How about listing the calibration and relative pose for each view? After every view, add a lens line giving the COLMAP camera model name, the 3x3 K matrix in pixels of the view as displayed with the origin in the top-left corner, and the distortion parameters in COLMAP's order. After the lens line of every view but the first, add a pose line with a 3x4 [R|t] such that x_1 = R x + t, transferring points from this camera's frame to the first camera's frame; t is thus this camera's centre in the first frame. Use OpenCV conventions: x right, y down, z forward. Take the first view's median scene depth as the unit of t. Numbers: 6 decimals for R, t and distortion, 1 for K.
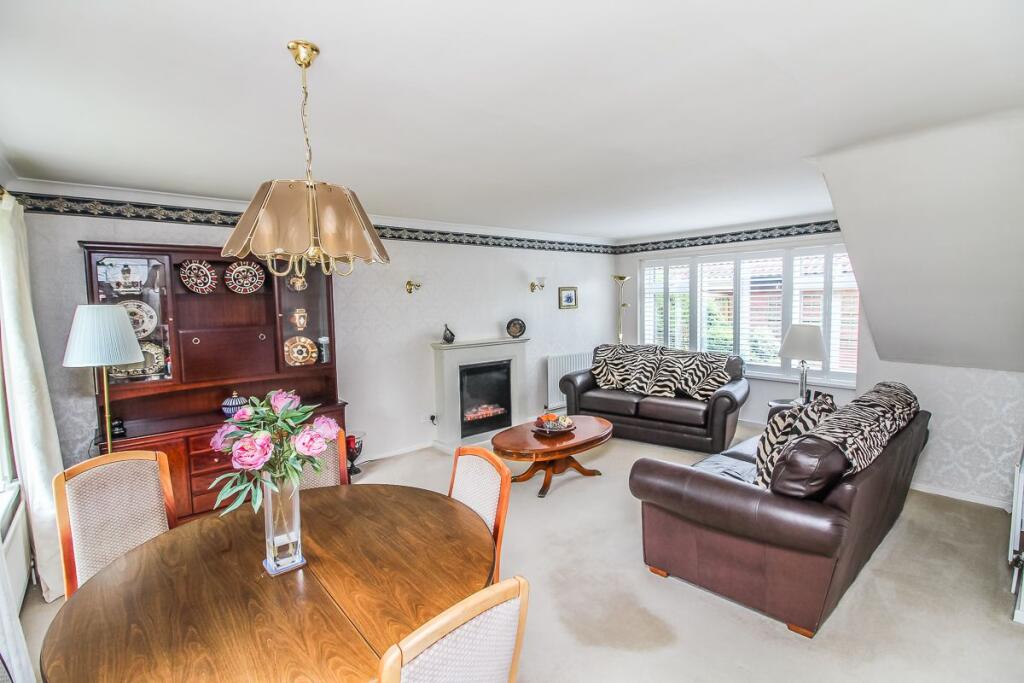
lens RADIAL K [[471.5, 0, 513.9], [0, 471.5, 340.1], [0, 0, 1]] dist [-0.019484, -0.000095]
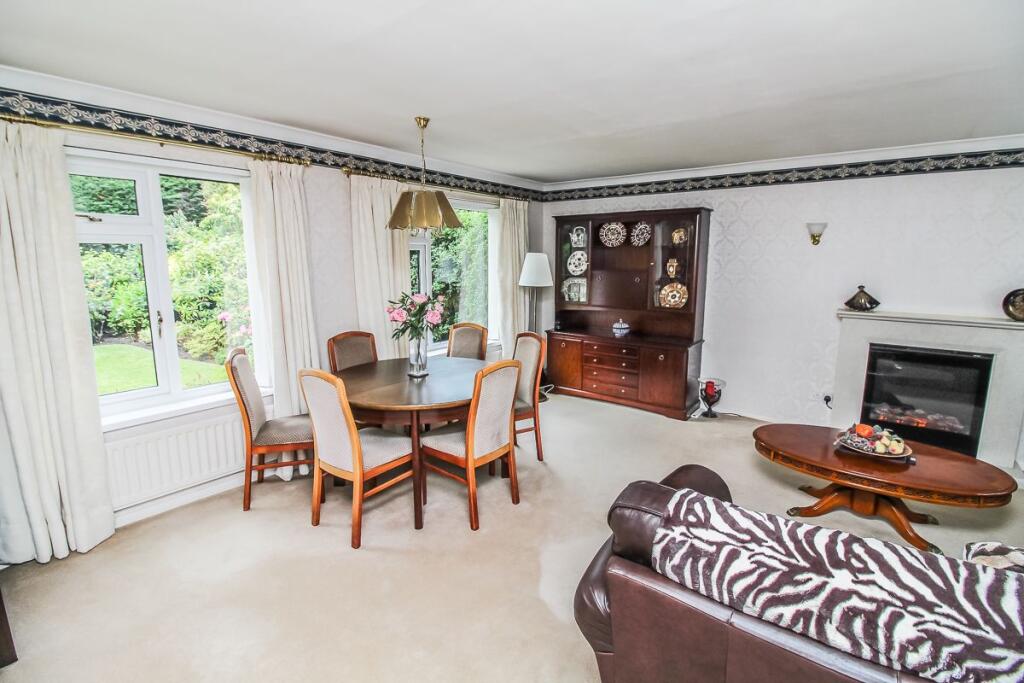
lens RADIAL K [[471.5, 0, 513.9], [0, 471.5, 340.1], [0, 0, 1]] dist [-0.019484, -0.000095]
pose [[0.192640, 0.184933, -0.963685, 0.561891], [-0.088988, 0.981326, 0.170530, -0.029434], [0.977226, 0.052905, 0.205499, 0.338469]]
